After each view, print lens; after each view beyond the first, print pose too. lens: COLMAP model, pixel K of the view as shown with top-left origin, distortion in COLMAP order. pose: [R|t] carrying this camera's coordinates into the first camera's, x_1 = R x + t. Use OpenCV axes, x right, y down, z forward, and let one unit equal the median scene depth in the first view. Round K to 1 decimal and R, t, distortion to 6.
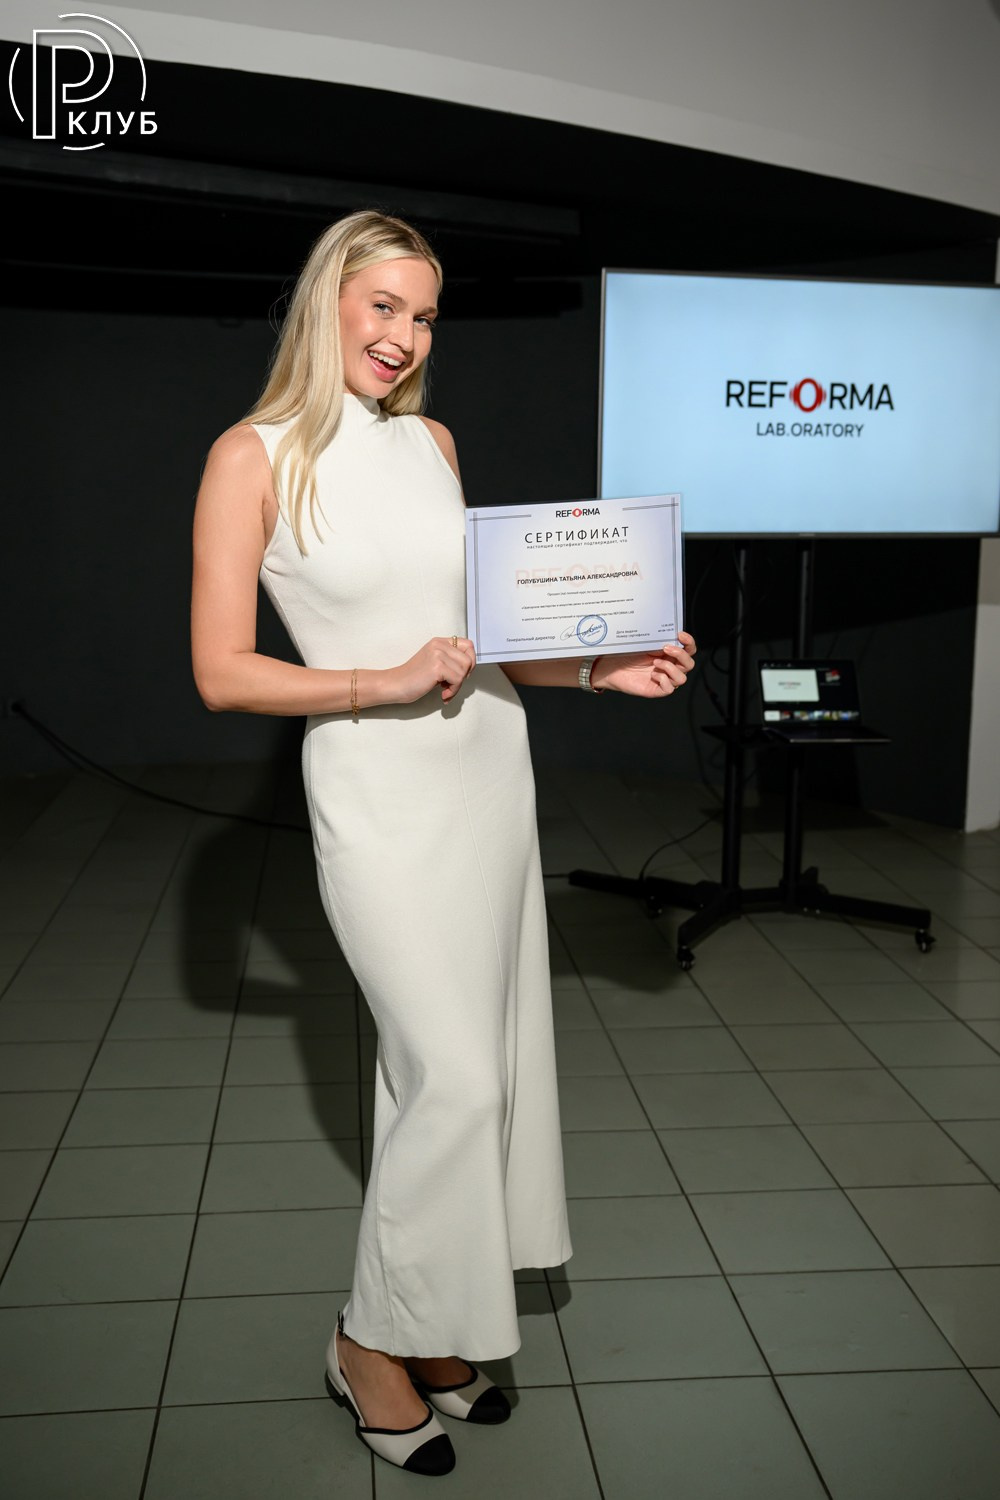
lens RADIAL K [[1581.5, 0, 518.5], [0, 1581.5, 683.6], [0, 0, 1]] dist [-0.009710, 0.000000]
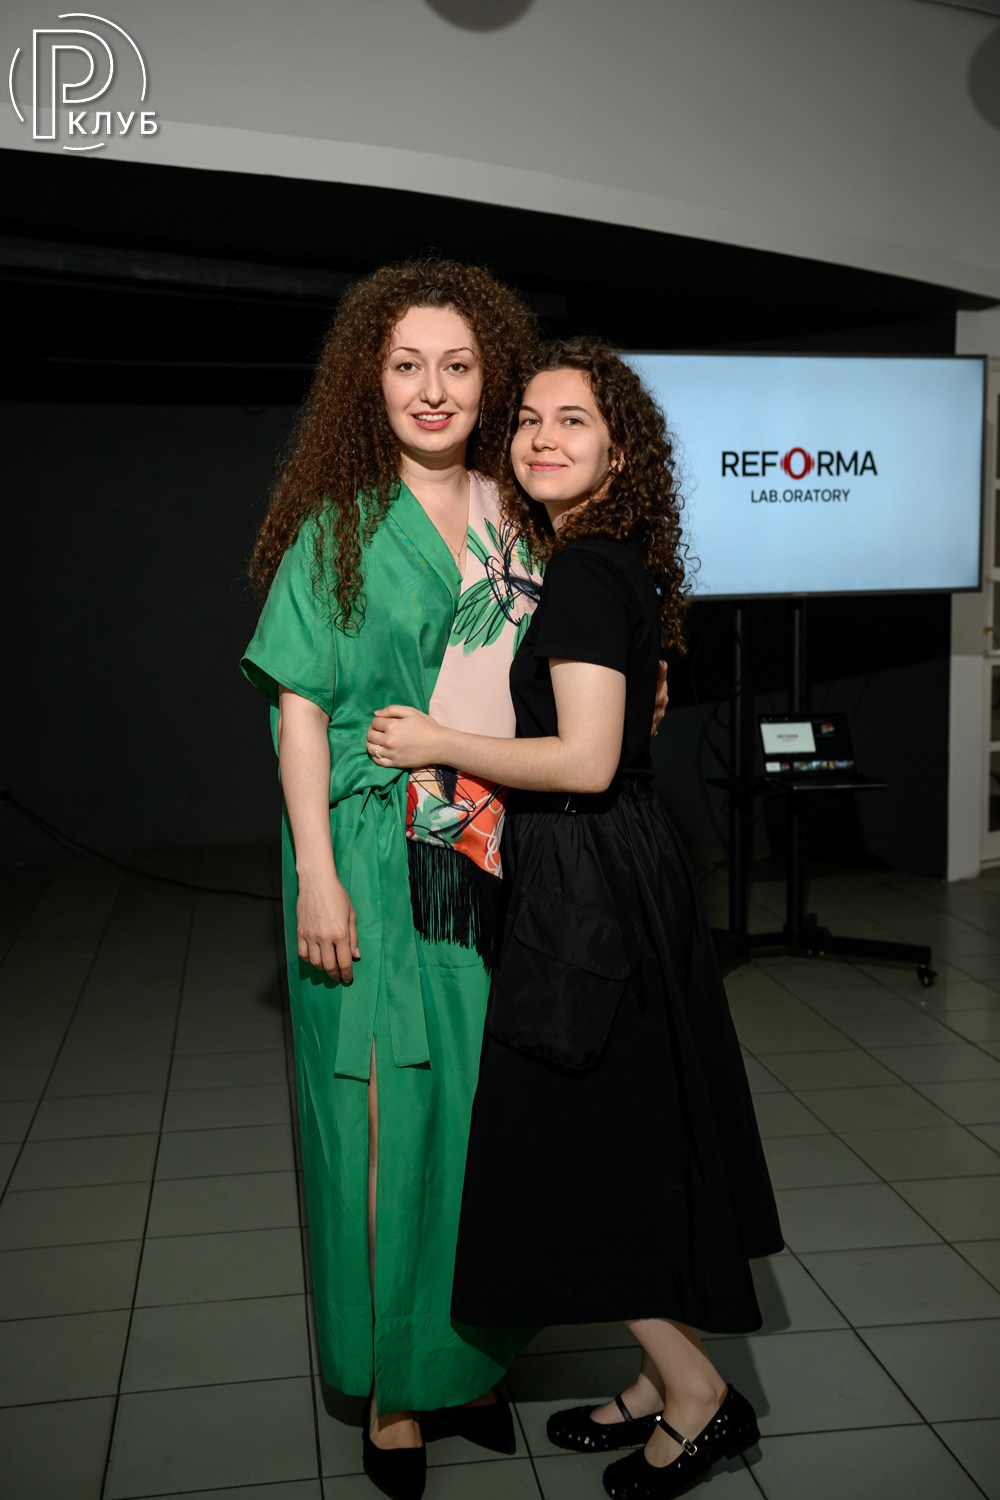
lens RADIAL K [[1613.5, 0, 501.1], [0, 1613.5, 726.2], [0, 0, 1]] dist [0.029321, 0.000000]
pose [[0.998958, -0.032842, 0.031701, -0.056329], [0.033787, 0.998986, -0.029762, 0.019877], [-0.030691, 0.030802, 0.999054, -0.075811]]
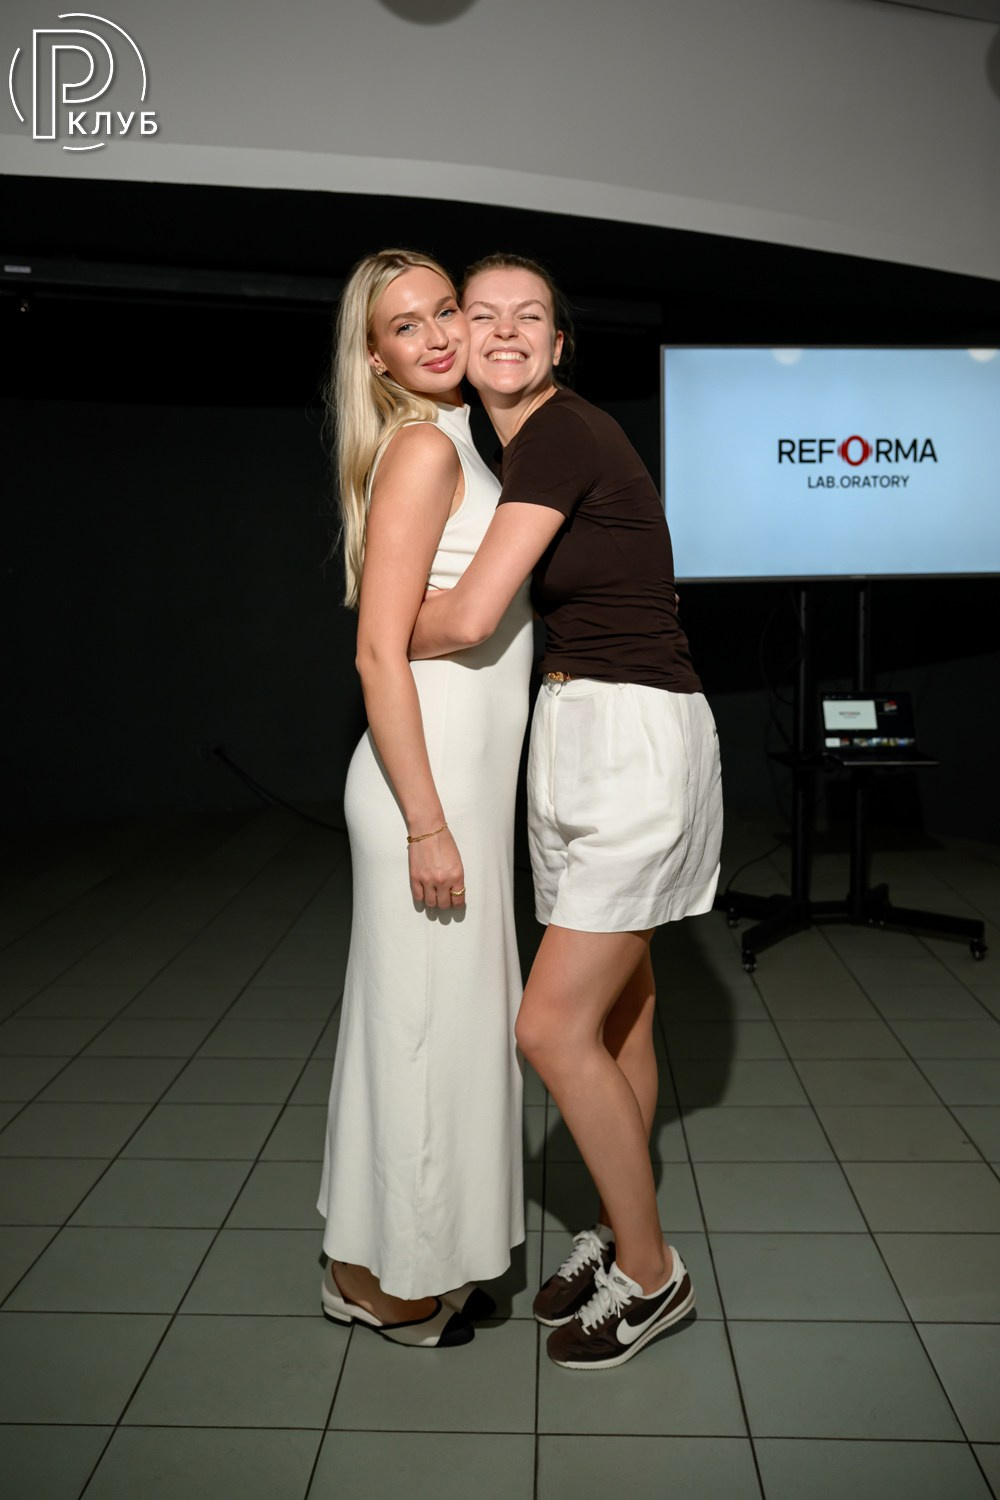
lens RADIAL K [[1375.5, 0, 490.3], [0, 1375.5, 686.5], [0, 0, 1]] dist [-0.061742, 0.000000]
pose [[0.987203, -0.014237, -0.158835, 0.080091], [0.007015, 0.998920, -0.045939, 0.024374], [0.159317, 0.044237, 0.986236, 0.022722]]
